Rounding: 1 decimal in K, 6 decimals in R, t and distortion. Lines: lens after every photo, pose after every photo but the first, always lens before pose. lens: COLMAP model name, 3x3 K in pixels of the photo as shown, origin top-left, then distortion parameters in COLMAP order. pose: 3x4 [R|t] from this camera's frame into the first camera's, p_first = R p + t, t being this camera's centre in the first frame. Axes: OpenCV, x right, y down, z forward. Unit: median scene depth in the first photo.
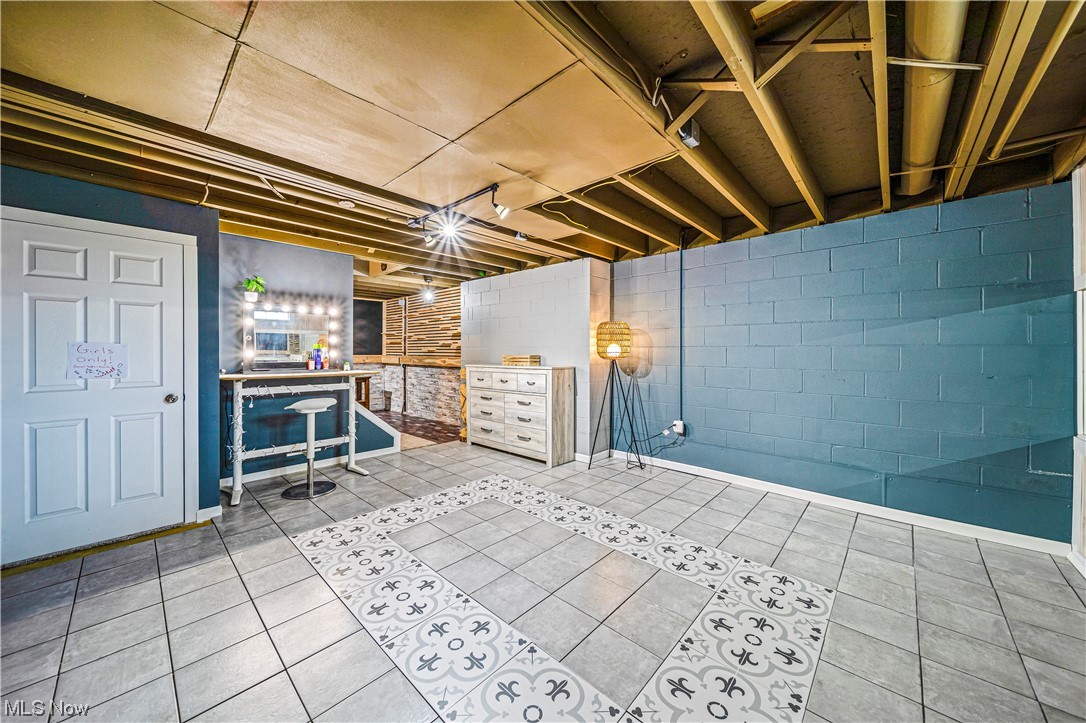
lens RADIAL K [[379.2, 0, 540.7], [0, 379.2, 360.5], [0, 0, 1]] dist [-0.000594, 0.000265]
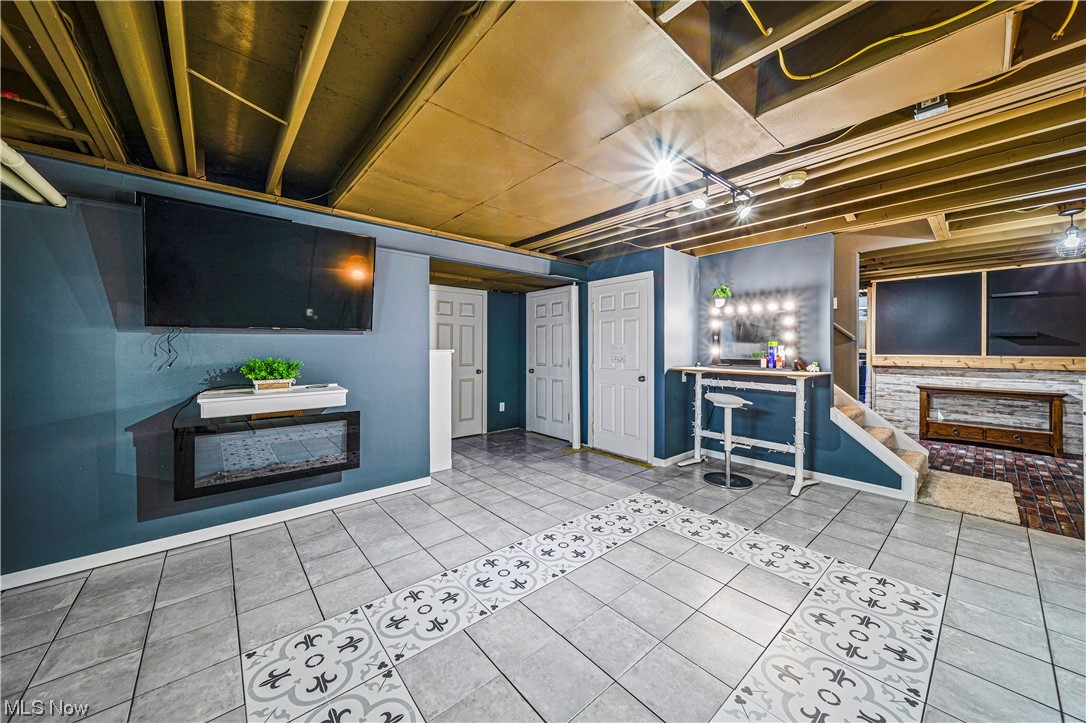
lens RADIAL K [[379.2, 0, 540.7], [0, 379.2, 360.5], [0, 0, 1]] dist [-0.000594, 0.000265]
pose [[-0.110335, 0.032791, -0.993353, 0.500877], [-0.026387, 0.999007, 0.035909, -0.016818], [0.993544, 0.030174, -0.109360, 0.601847]]
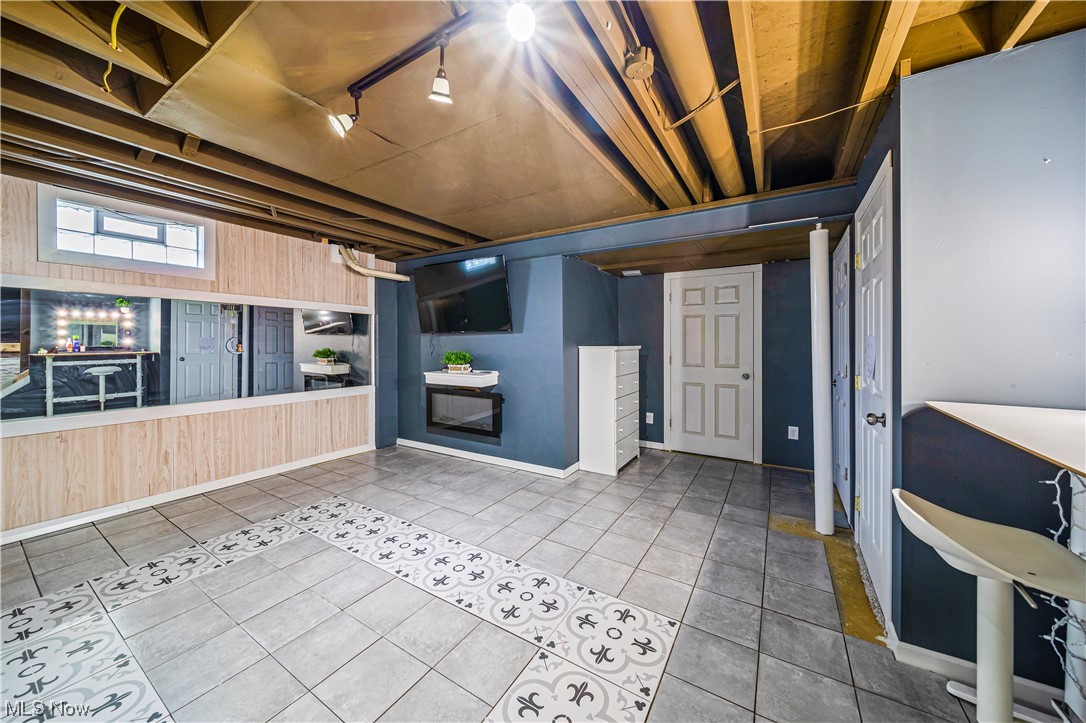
lens RADIAL K [[379.2, 0, 540.7], [0, 379.2, 360.5], [0, 0, 1]] dist [-0.000594, 0.000265]
pose [[-0.978612, 0.011276, -0.205403, -0.218218], [-0.004462, 0.997098, 0.075997, -0.043069], [0.205664, 0.075288, -0.975722, 1.209453]]
